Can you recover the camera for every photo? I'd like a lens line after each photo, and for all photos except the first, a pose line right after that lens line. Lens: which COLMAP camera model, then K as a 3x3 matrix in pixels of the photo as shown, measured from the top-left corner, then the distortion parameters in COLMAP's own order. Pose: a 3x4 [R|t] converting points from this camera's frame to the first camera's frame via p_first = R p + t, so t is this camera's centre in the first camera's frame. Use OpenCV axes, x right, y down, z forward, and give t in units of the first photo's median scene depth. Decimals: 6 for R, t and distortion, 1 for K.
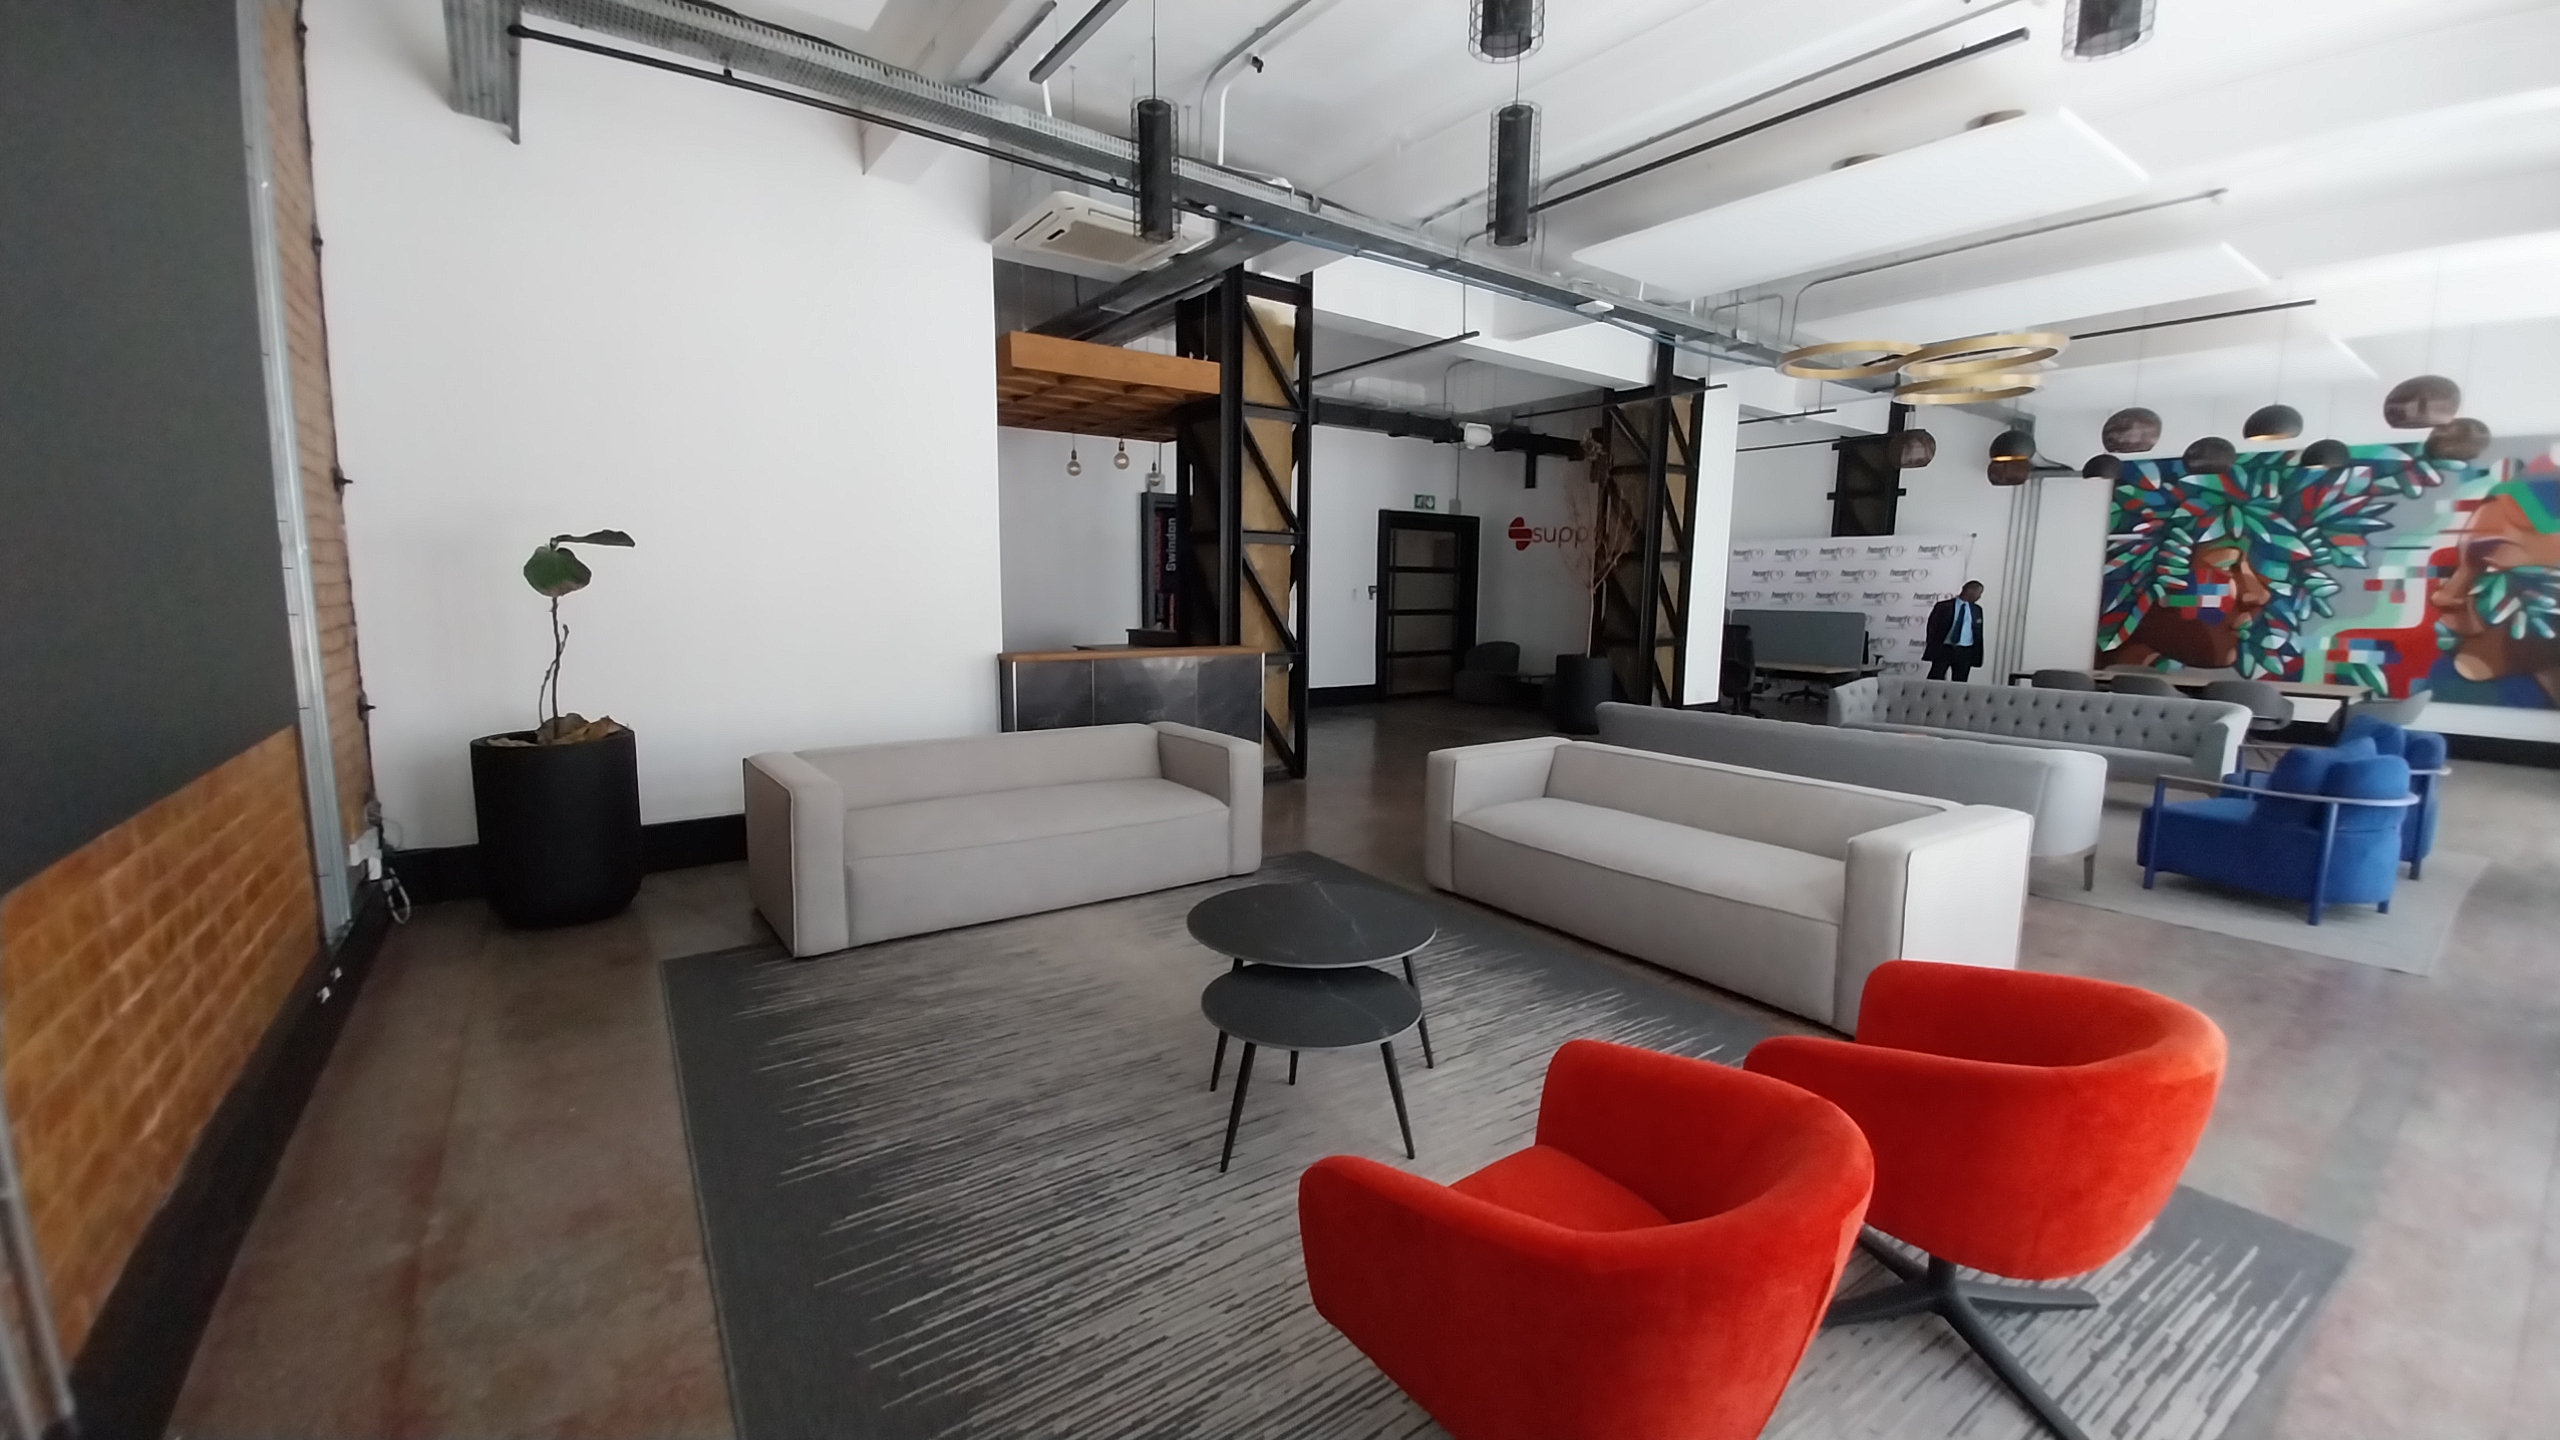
lens RADIAL K [[1007.7, 0, 1293.8], [0, 1007.7, 721.2], [0, 0, 1]] dist [0.022041, -0.014503]
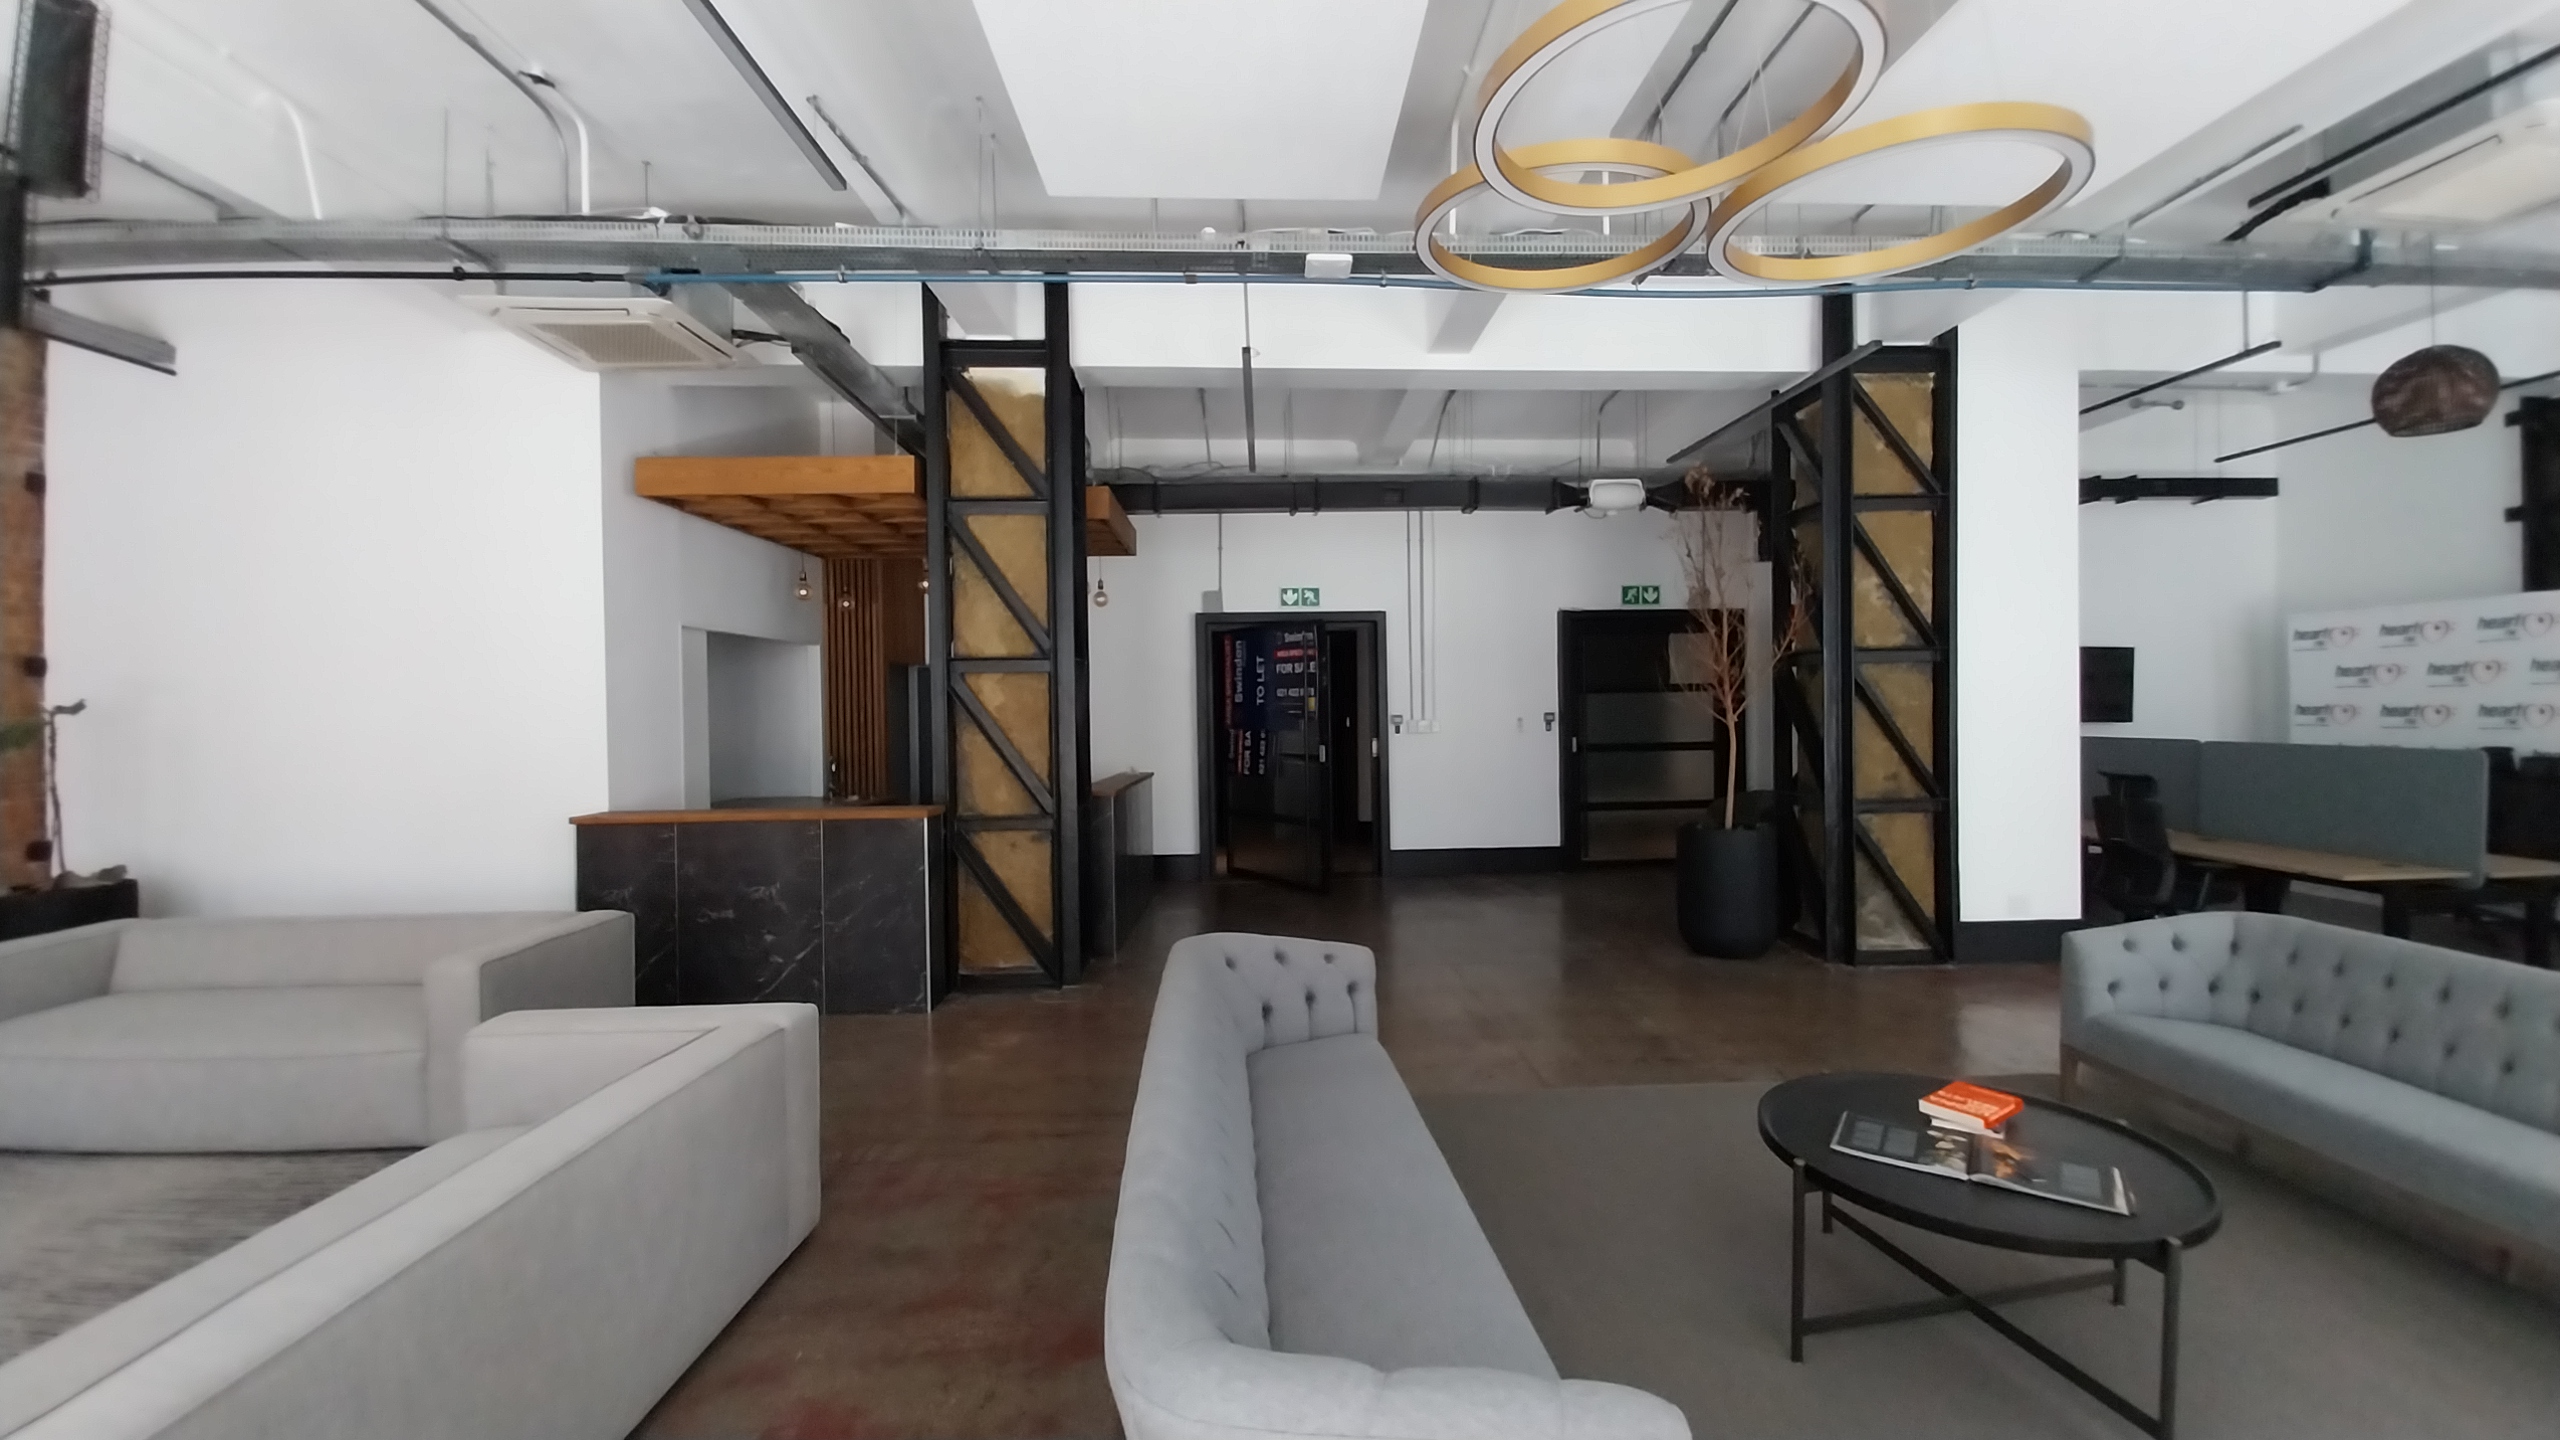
lens RADIAL K [[1007.7, 0, 1294.5], [0, 1007.7, 717.3], [0, 0, 1]] dist [0.022041, -0.014503]
pose [[0.826848, -0.018403, -0.562124, 0.435499], [-0.051420, 0.992805, -0.108138, -0.051790], [0.560070, 0.118318, 0.819953, 0.368302]]
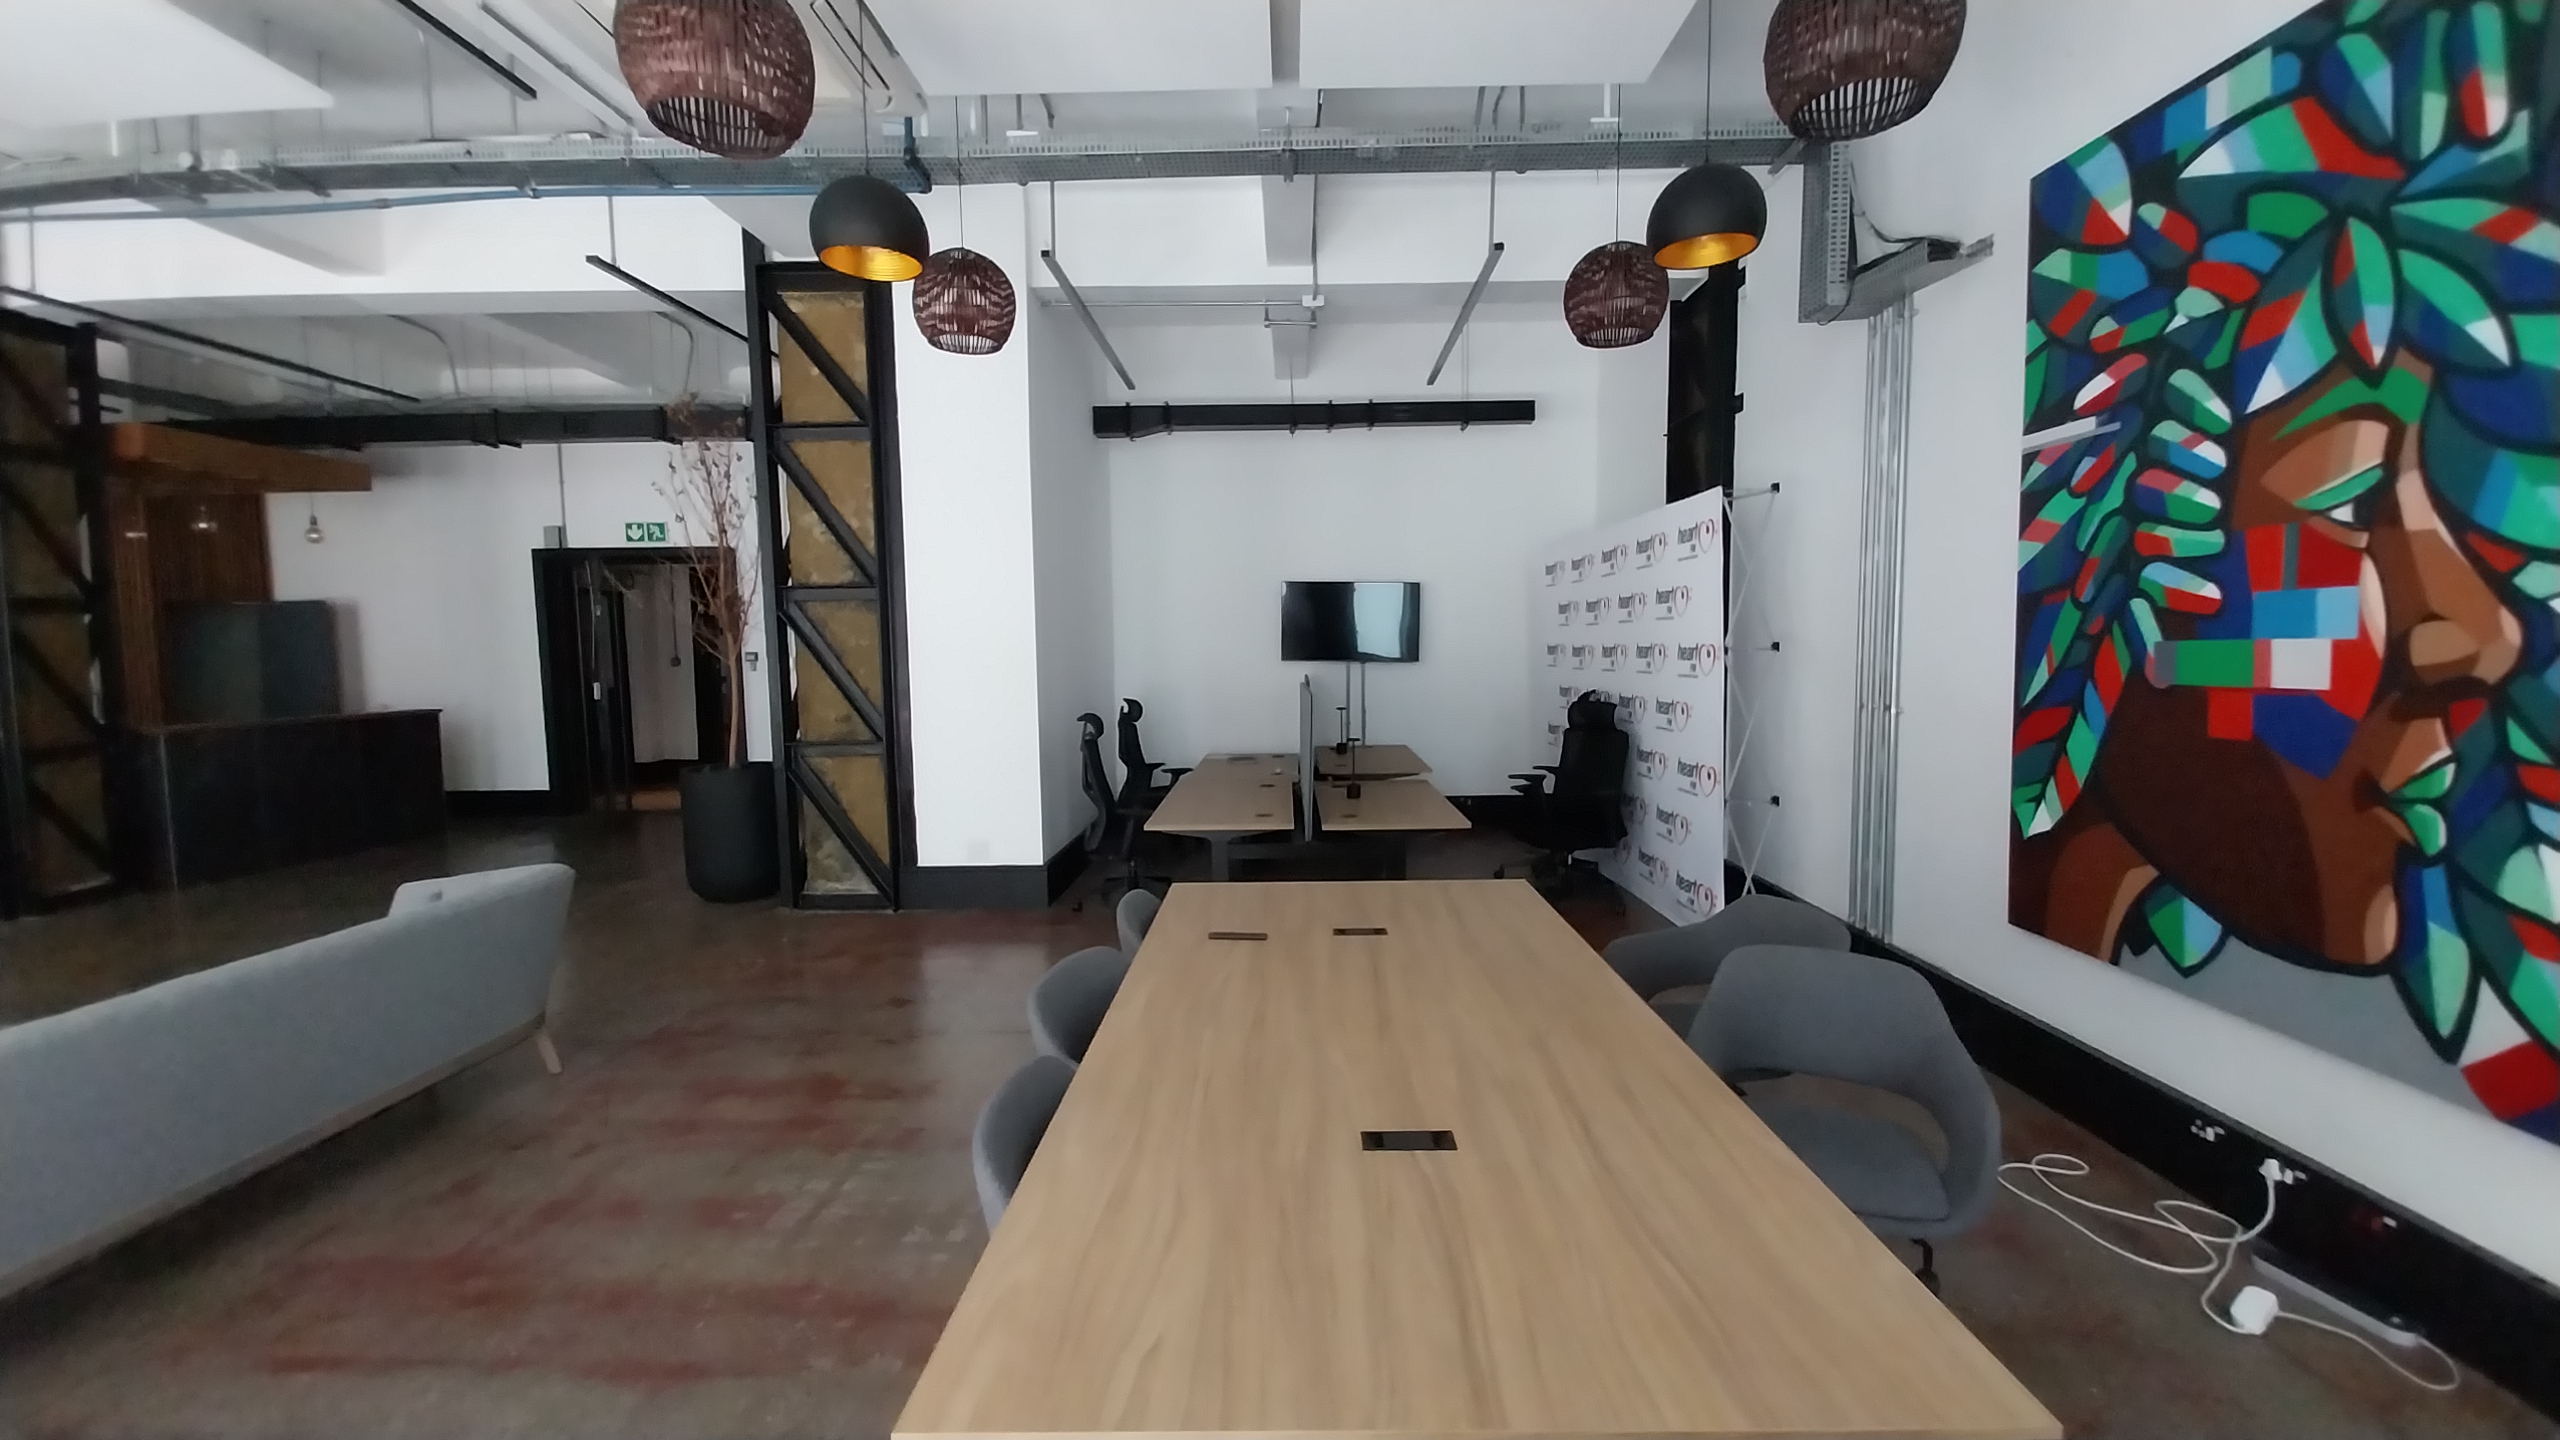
lens RADIAL K [[1007.7, 0, 1291.0], [0, 1007.7, 724.1], [0, 0, 1]] dist [0.022041, -0.014503]
pose [[0.795054, 0.026239, -0.605971, 0.947847], [-0.058332, 0.997741, -0.033331, -0.092824], [0.603727, 0.061848, 0.794788, 0.756587]]
